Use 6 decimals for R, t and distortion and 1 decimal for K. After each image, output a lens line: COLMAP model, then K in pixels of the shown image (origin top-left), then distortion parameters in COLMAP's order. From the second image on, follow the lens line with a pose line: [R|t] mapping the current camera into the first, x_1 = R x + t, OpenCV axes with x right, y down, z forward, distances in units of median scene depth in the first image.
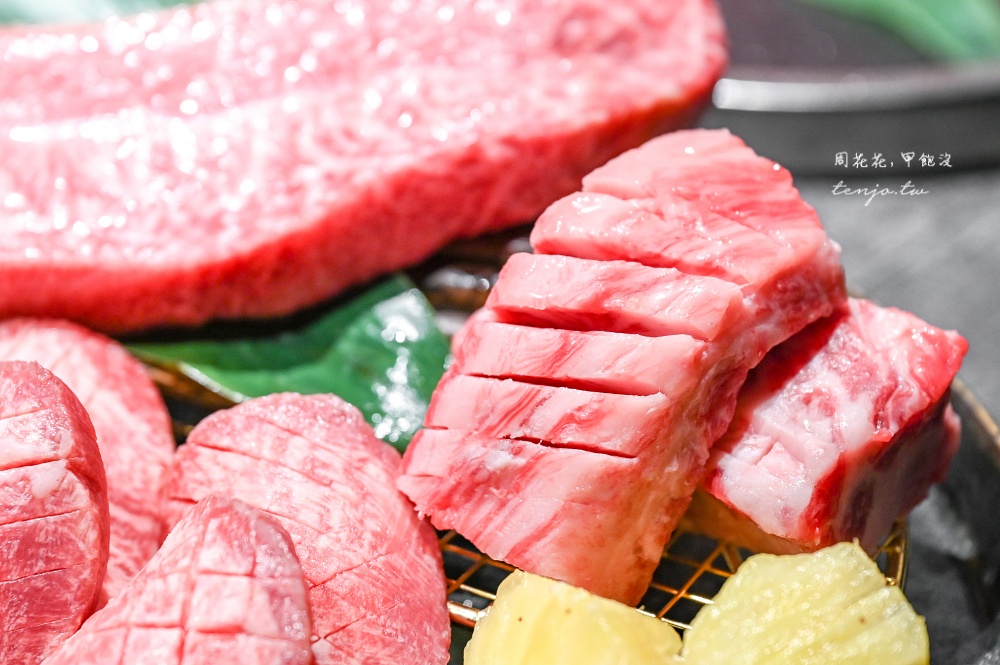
lens RADIAL K [[3706.7, 0, 500.0], [0, 3706.7, 332.5], [0, 0, 1]] dist [-0.096103, 0.643394]
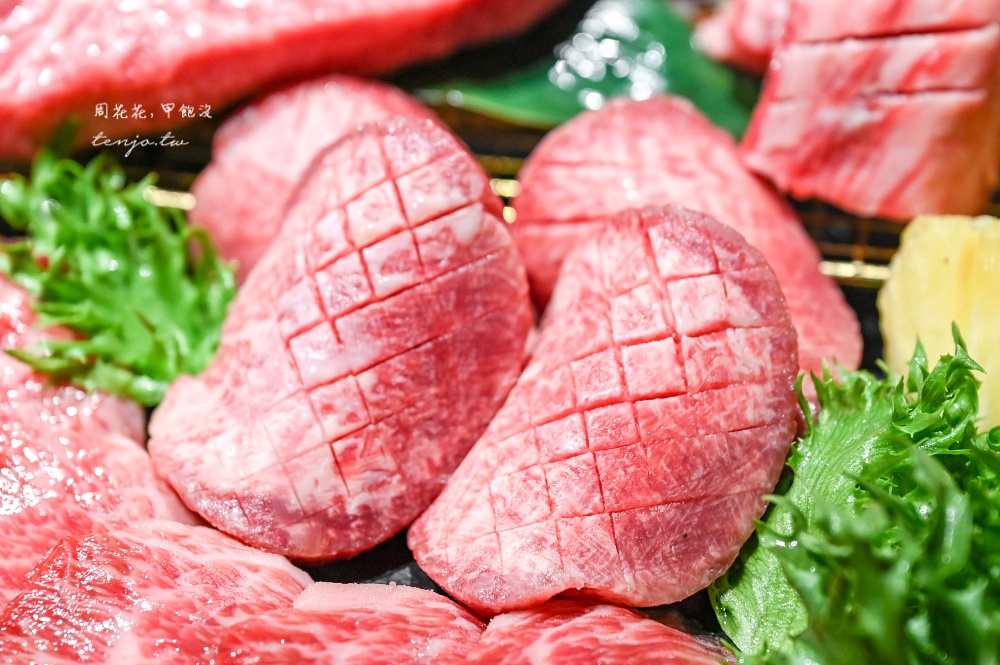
lens RADIAL K [[3706.7, 0, 500.0], [0, 3706.7, 332.5], [0, 0, 1]] dist [-0.096103, 0.643394]
pose [[0.932301, -0.213964, 0.291608, -0.414131], [0.186376, 0.975165, 0.119653, -0.050831], [-0.309967, -0.057204, 0.949025, 0.040223]]
